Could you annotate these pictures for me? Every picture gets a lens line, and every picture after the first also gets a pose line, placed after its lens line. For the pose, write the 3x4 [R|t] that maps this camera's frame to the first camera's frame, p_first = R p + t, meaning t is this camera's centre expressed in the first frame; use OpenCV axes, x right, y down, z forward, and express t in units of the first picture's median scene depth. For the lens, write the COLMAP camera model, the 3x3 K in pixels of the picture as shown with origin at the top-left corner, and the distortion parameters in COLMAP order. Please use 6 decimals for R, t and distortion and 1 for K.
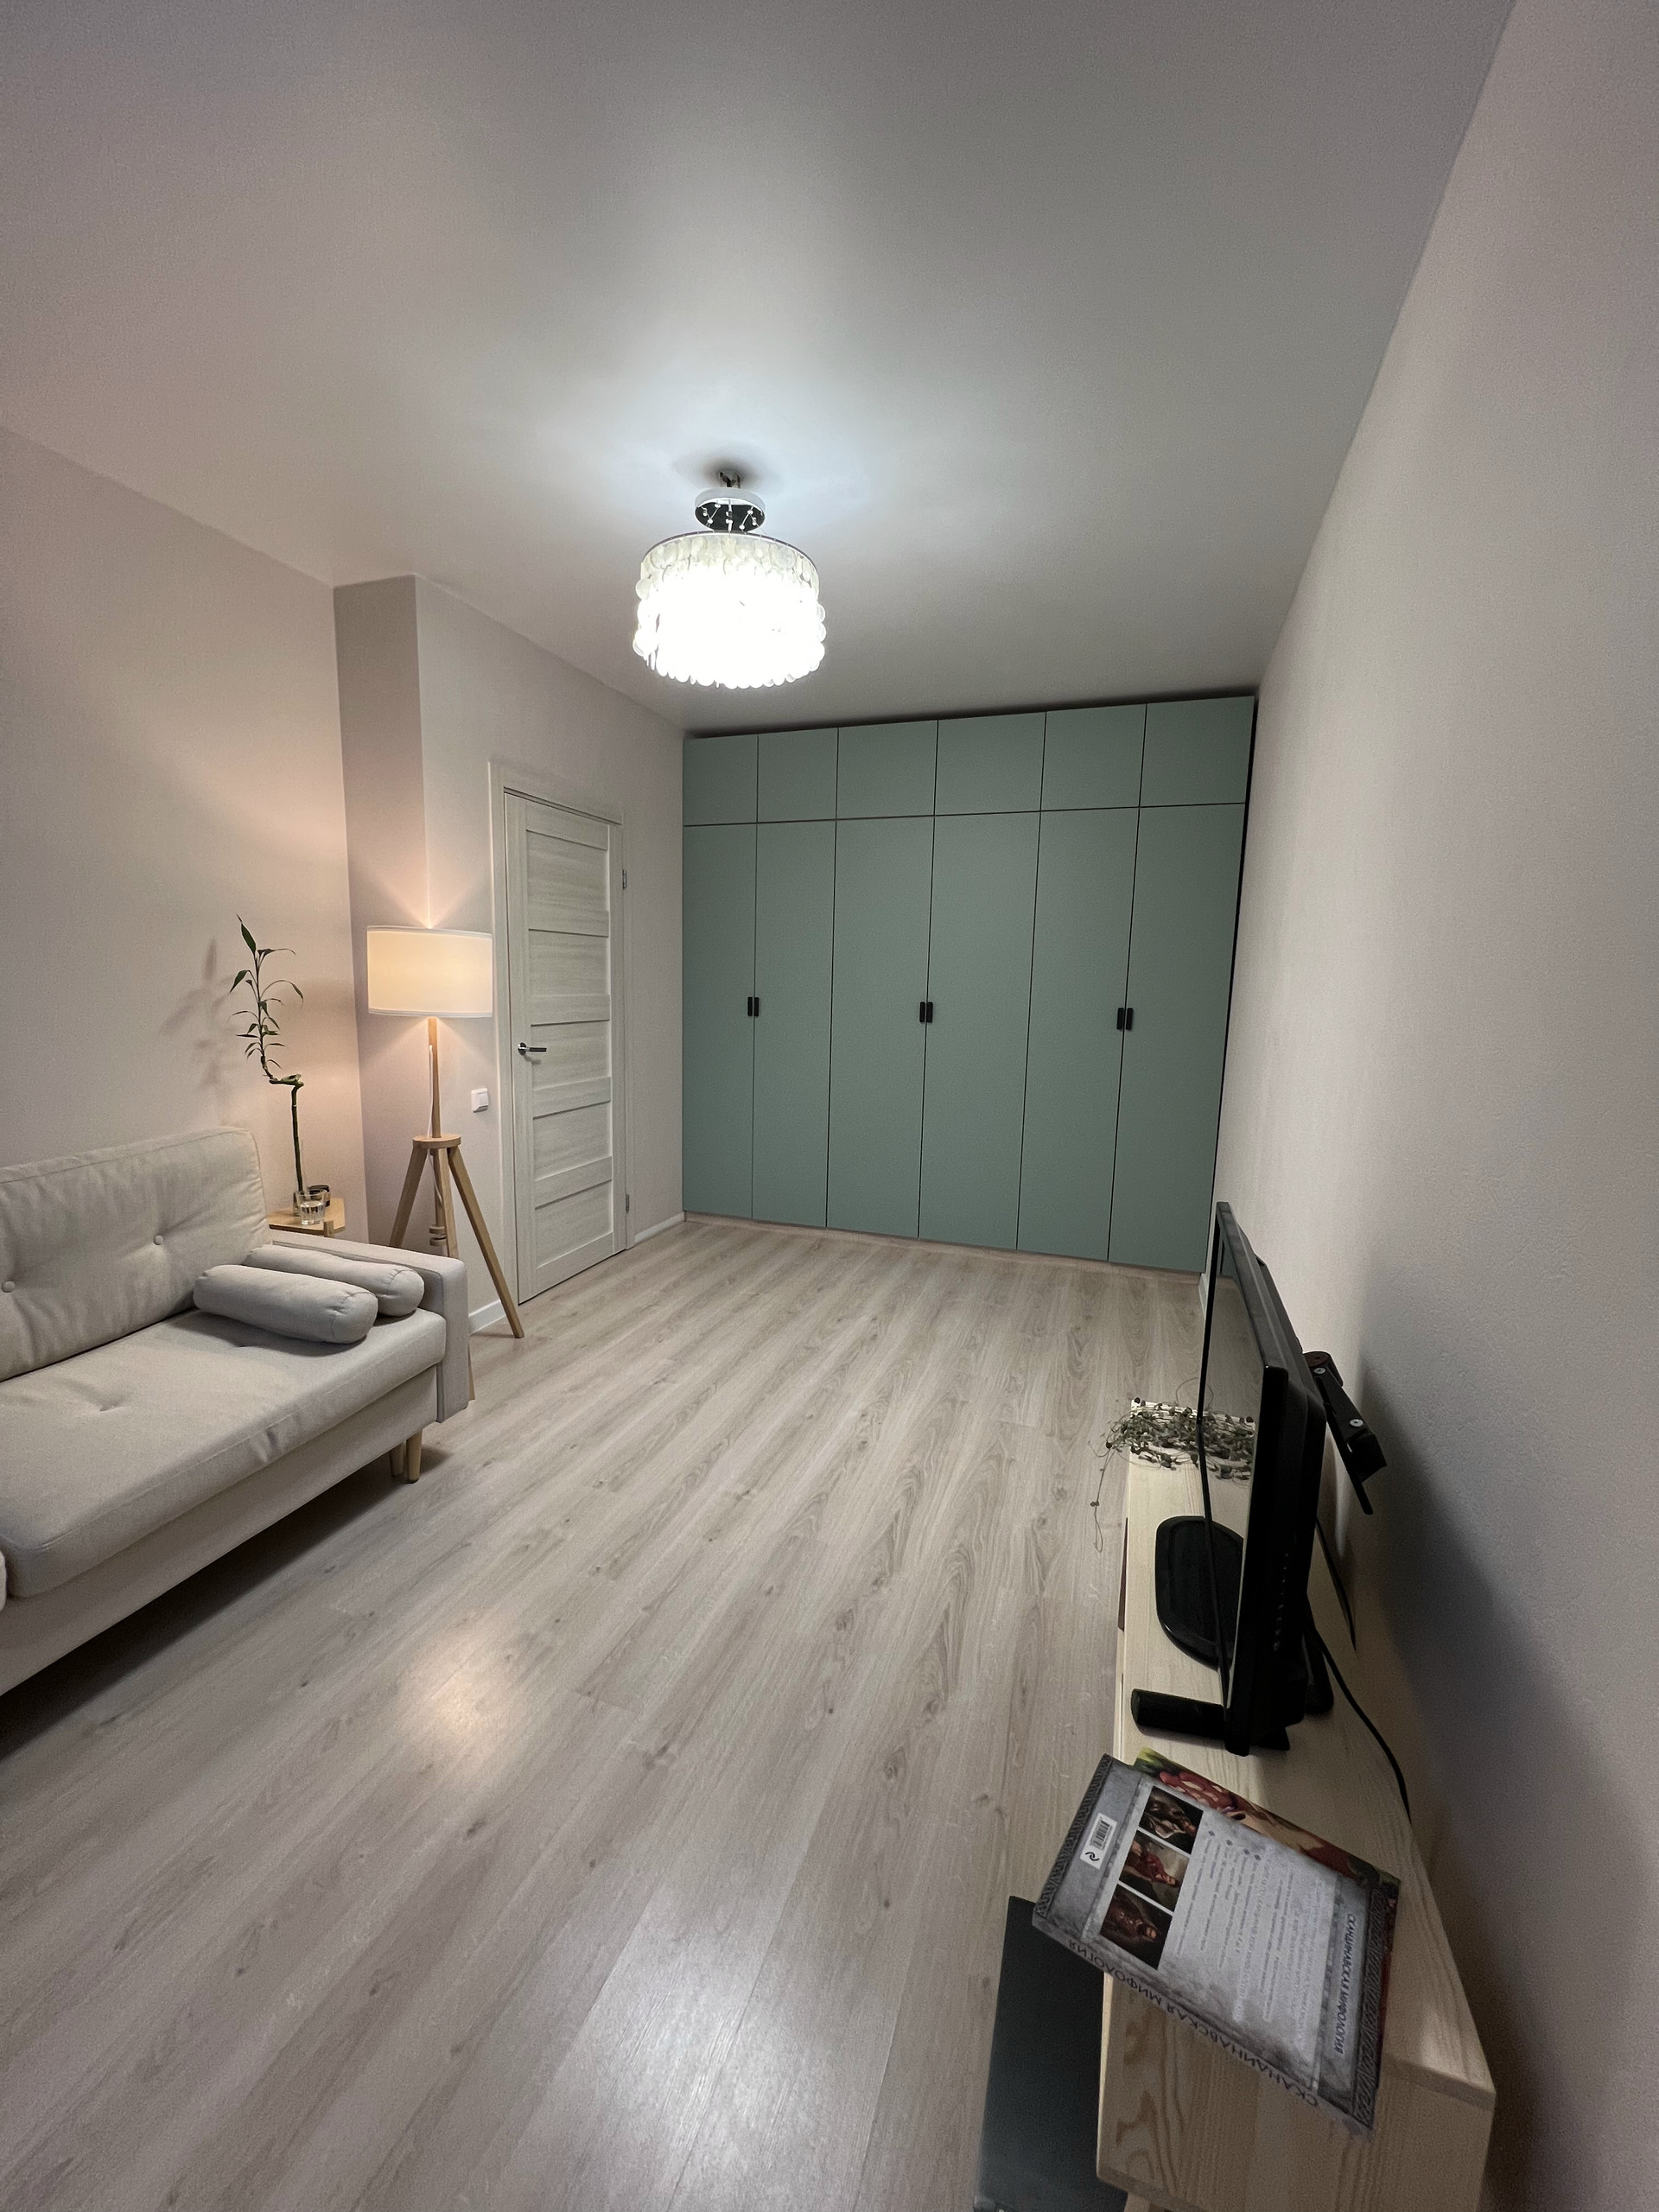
lens RADIAL K [[880.9, 0, 829.5], [0, 880.9, 1106.0], [0, 0, 1]] dist [-0.001288, 0.000441]
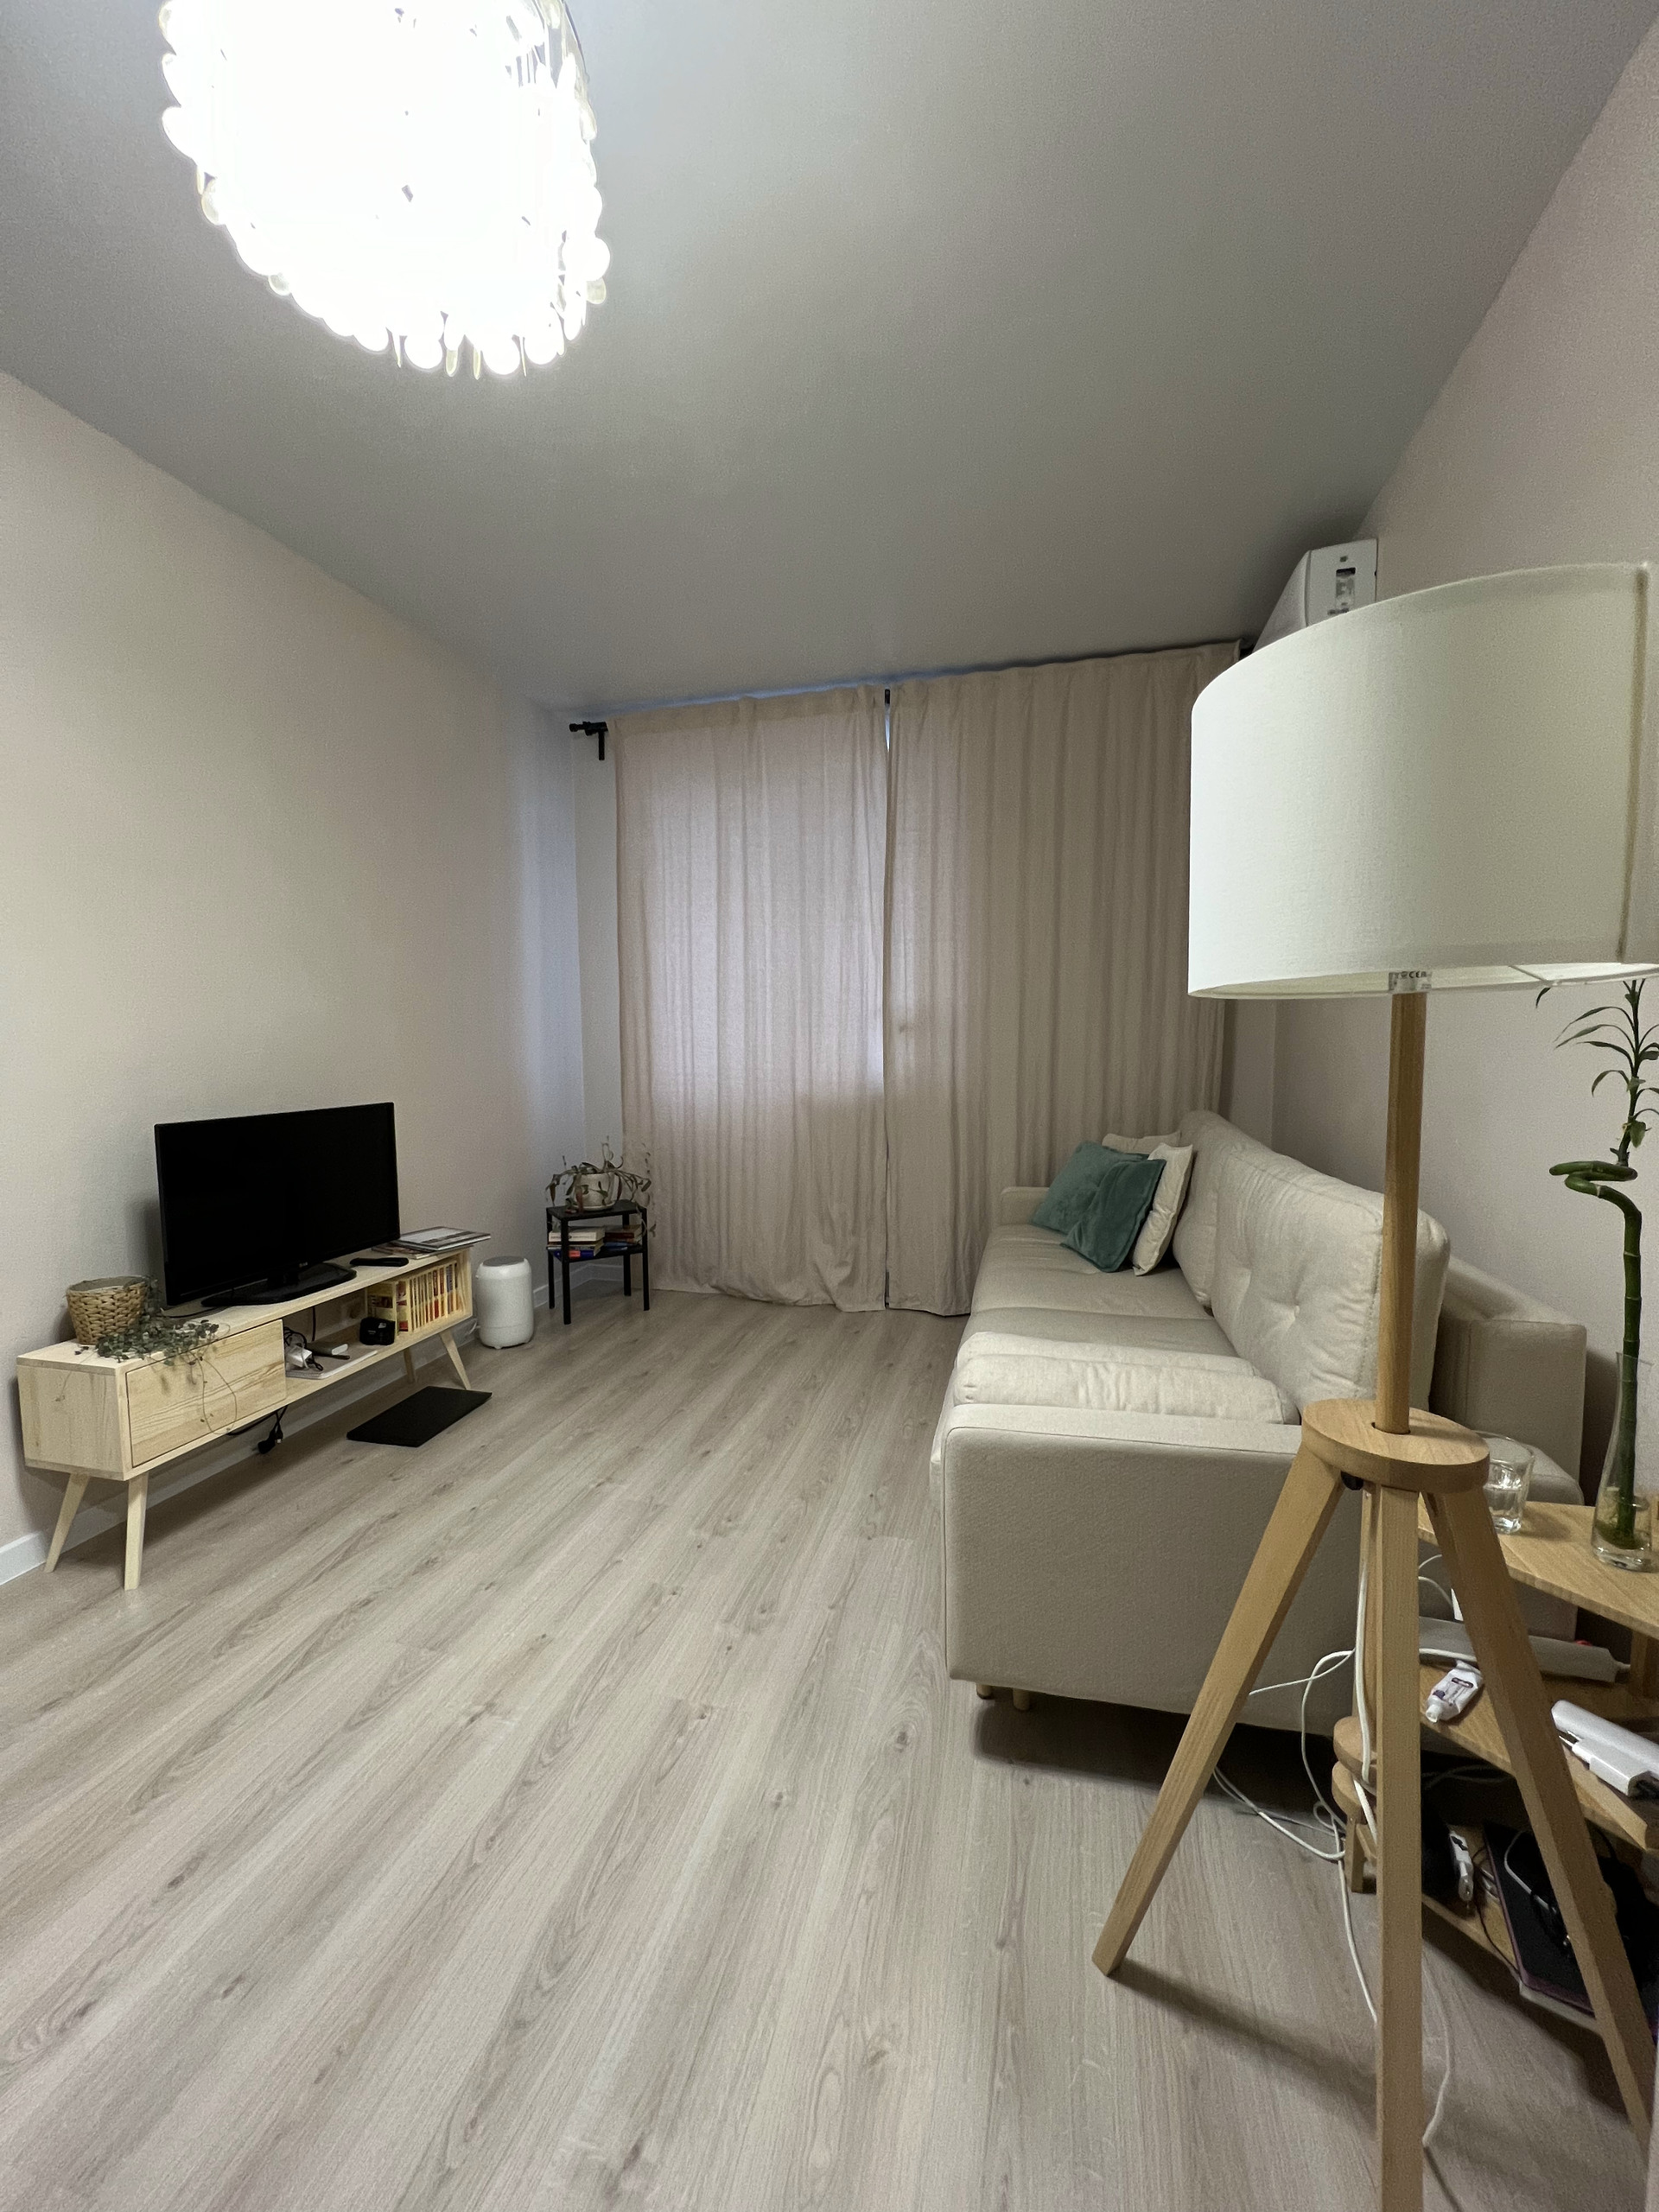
lens RADIAL K [[880.9, 0, 829.5], [0, 880.9, 1106.0], [0, 0, 1]] dist [-0.001288, 0.000441]
pose [[-0.996790, -0.007978, -0.079660, -0.186724], [-0.024976, 0.976349, 0.214752, -0.093903], [0.076063, 0.216052, -0.973415, 0.966672]]
